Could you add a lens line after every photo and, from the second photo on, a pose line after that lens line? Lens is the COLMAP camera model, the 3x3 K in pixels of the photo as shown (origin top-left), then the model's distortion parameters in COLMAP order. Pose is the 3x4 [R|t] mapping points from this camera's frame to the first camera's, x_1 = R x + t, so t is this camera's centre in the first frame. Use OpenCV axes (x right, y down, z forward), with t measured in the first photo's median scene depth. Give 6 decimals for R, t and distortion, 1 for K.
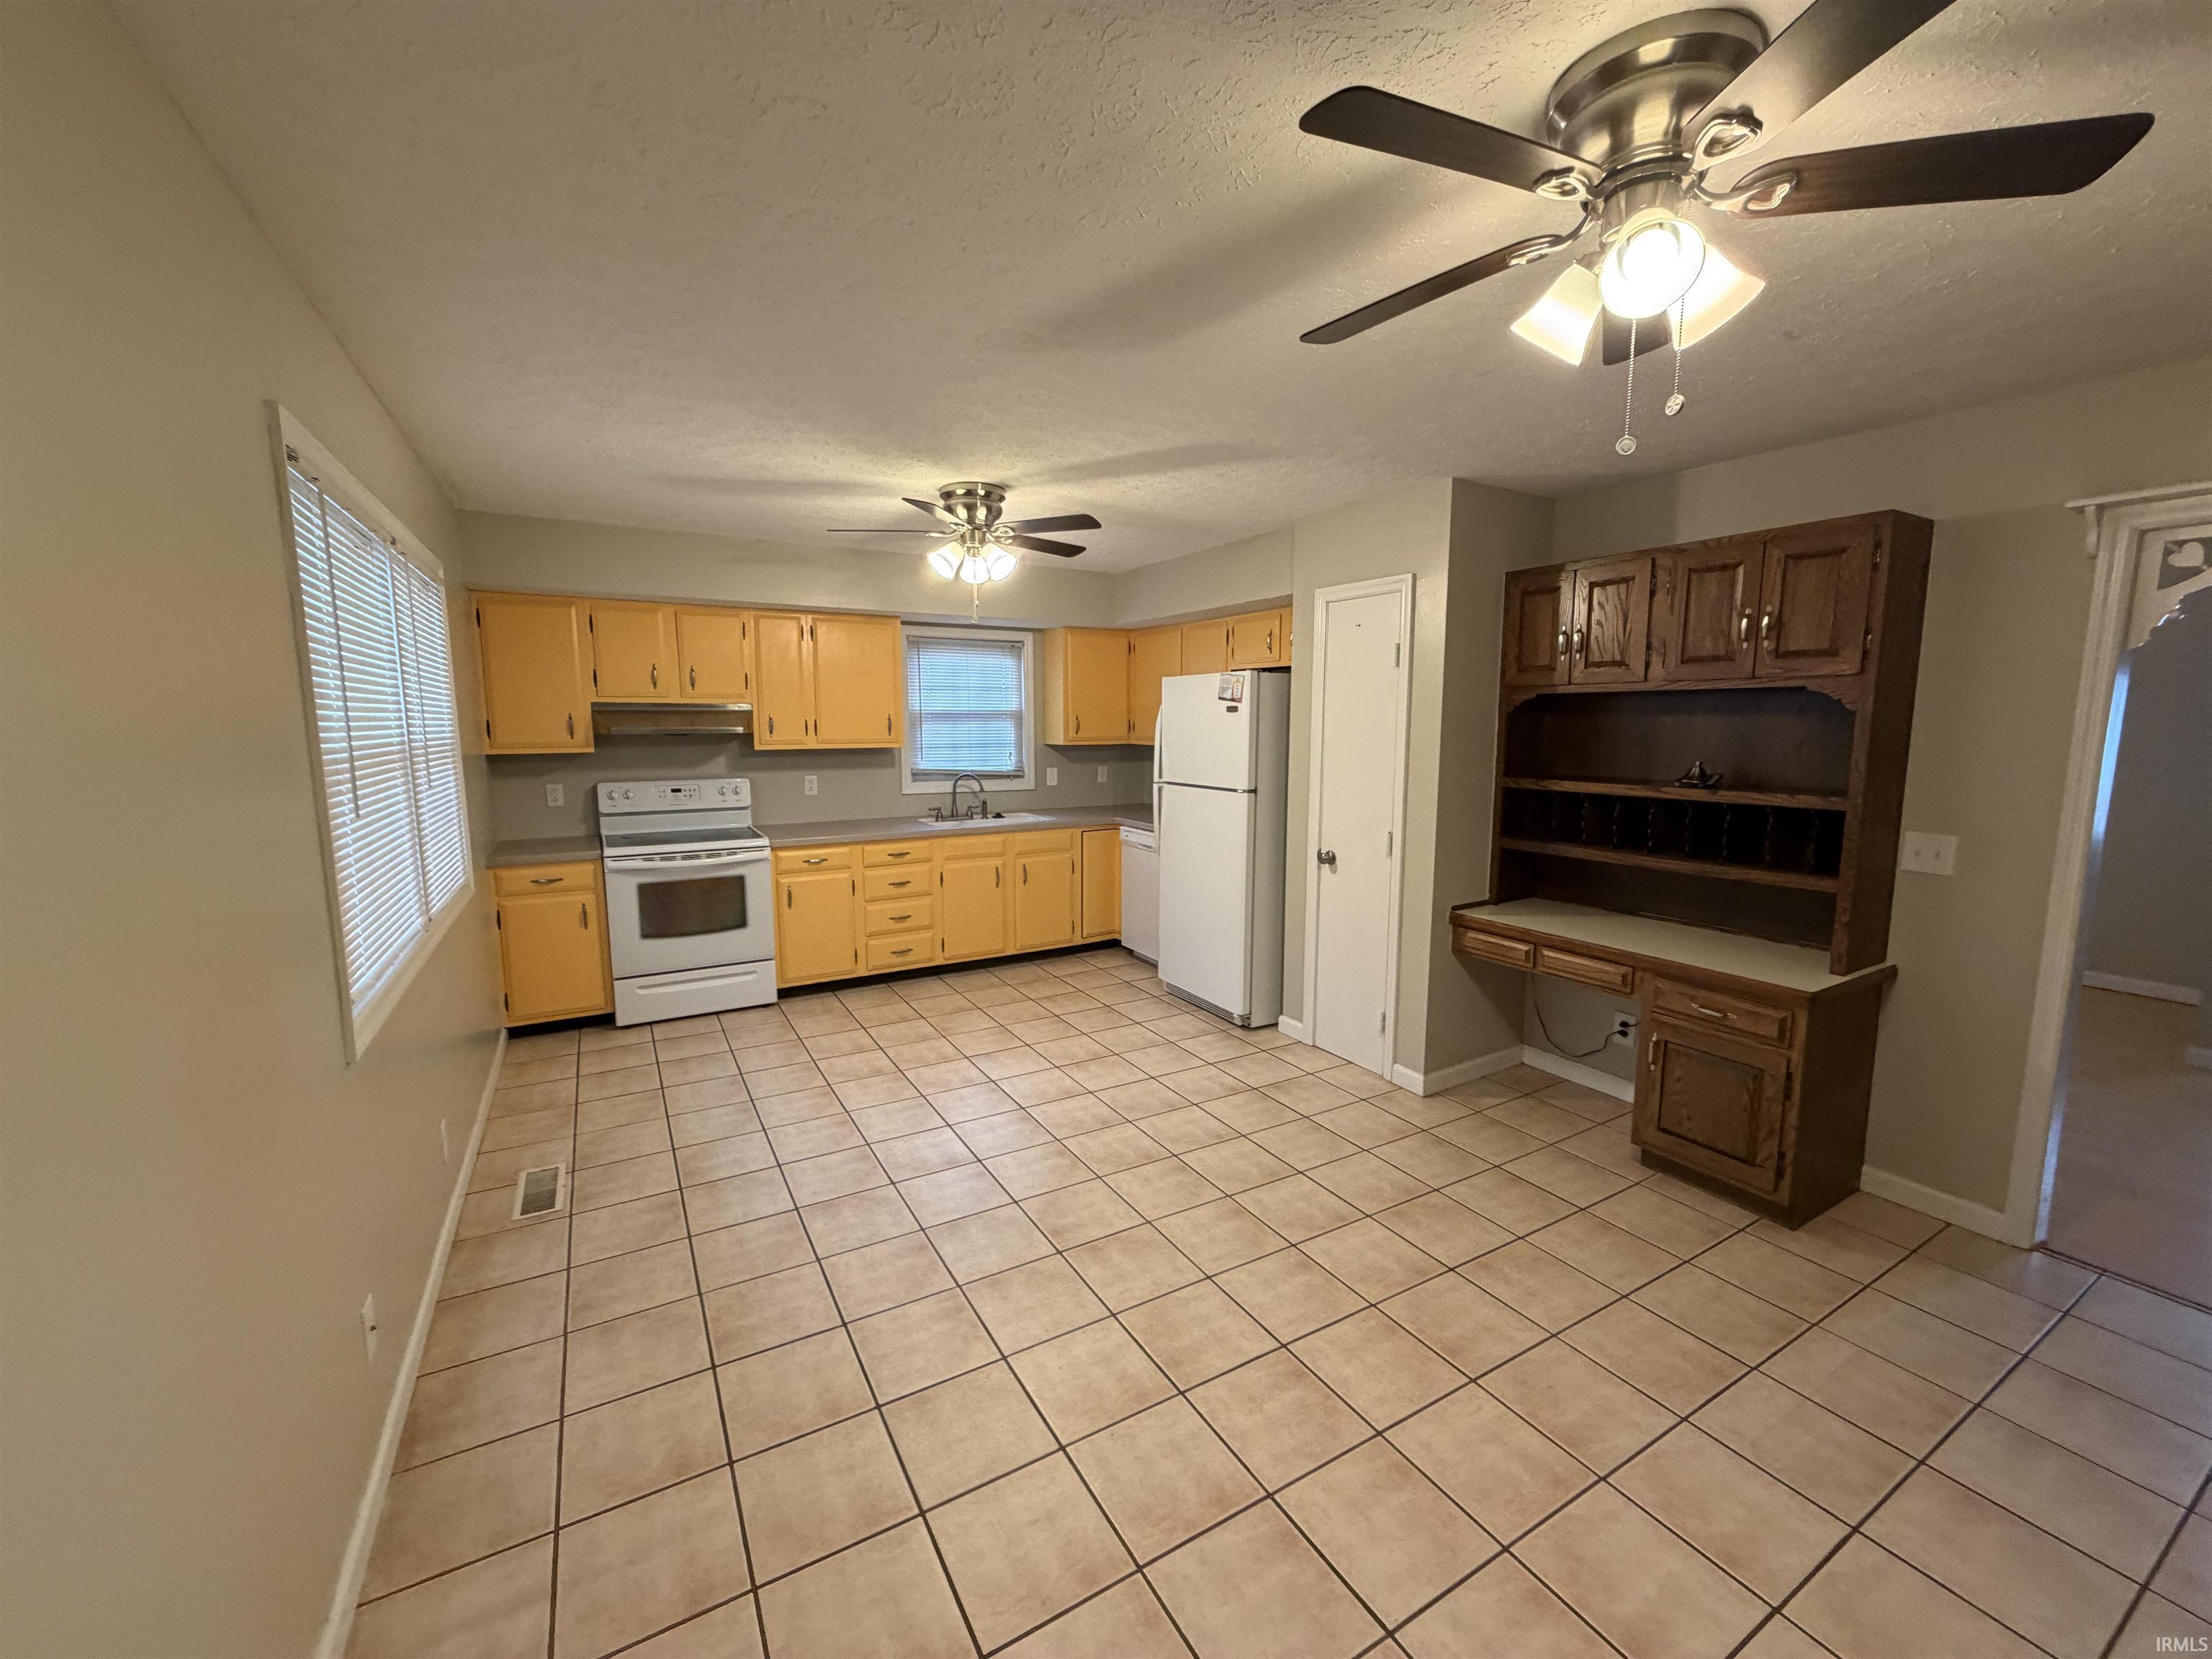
lens RADIAL K [[881.9, 0, 1105.4], [0, 881.9, 835.2], [0, 0, 1]] dist [-0.002793, -0.000010]
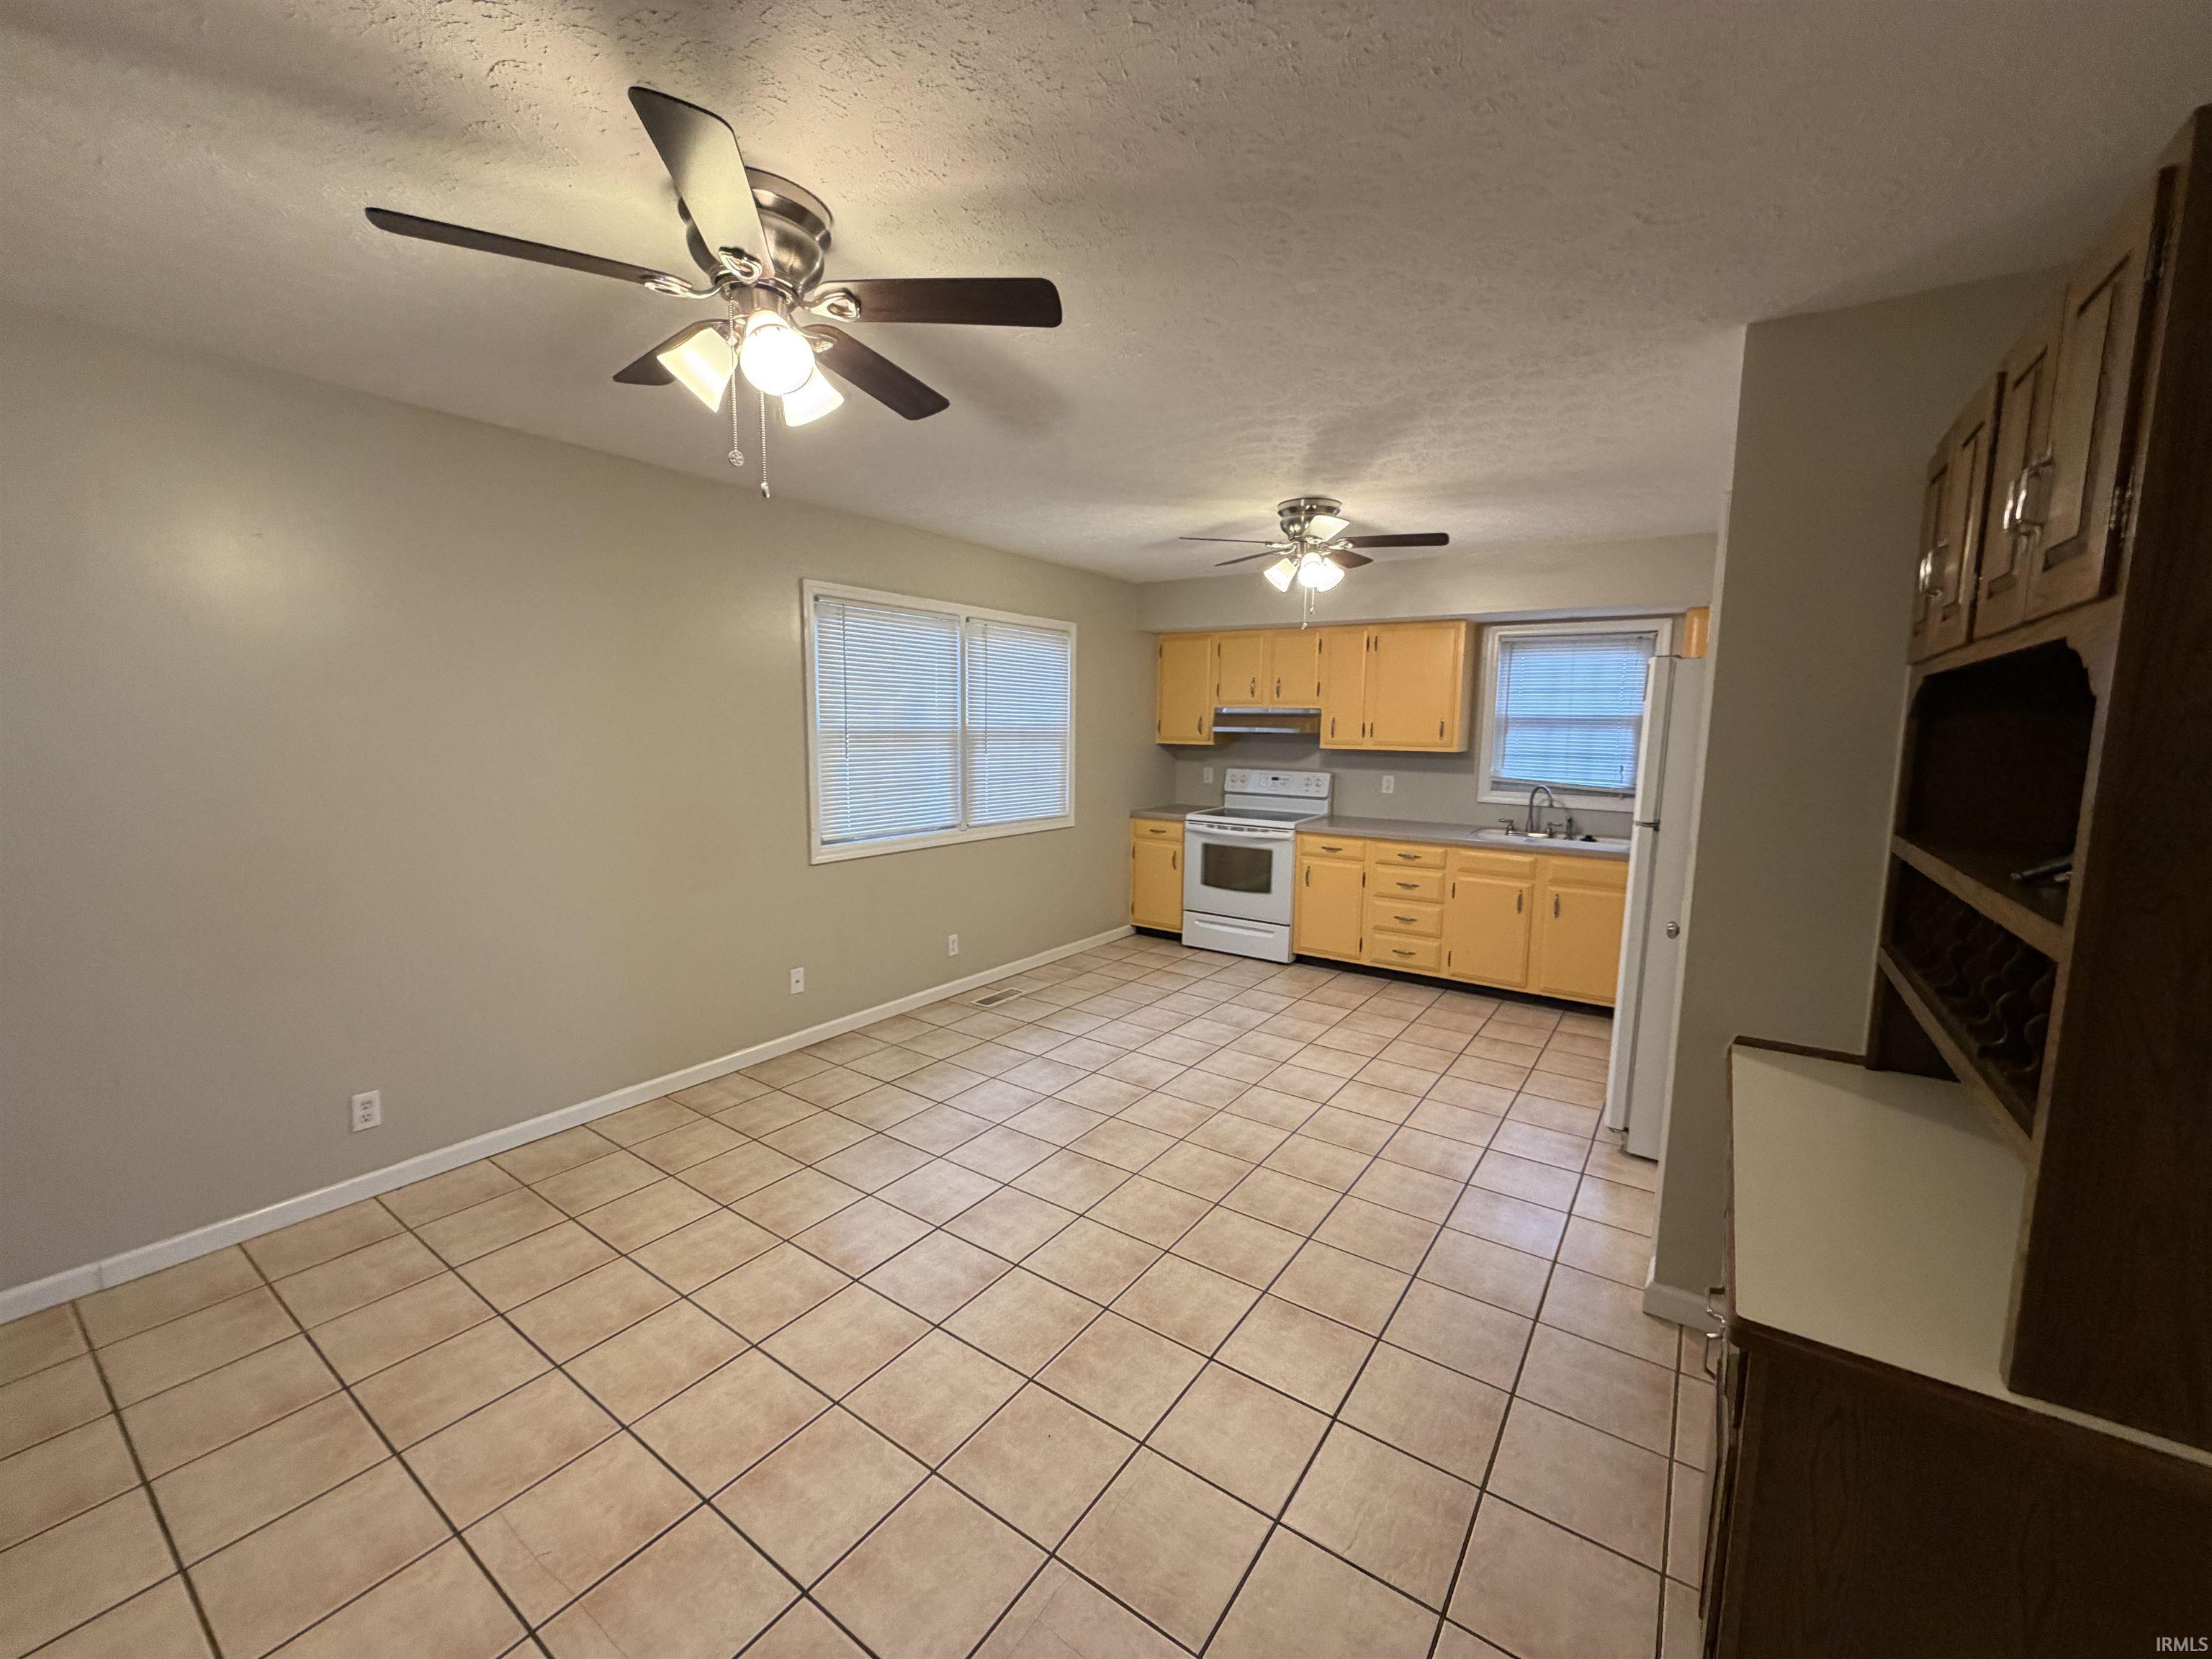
lens RADIAL K [[881.9, 0, 1102.7], [0, 881.9, 835.0], [0, 0, 1]] dist [-0.002793, -0.000010]
pose [[0.416921, 0.121004, -0.900852, 0.574174], [-0.133897, 0.988463, 0.070803, -0.029353], [0.899026, 0.091102, 0.428313, 0.269744]]
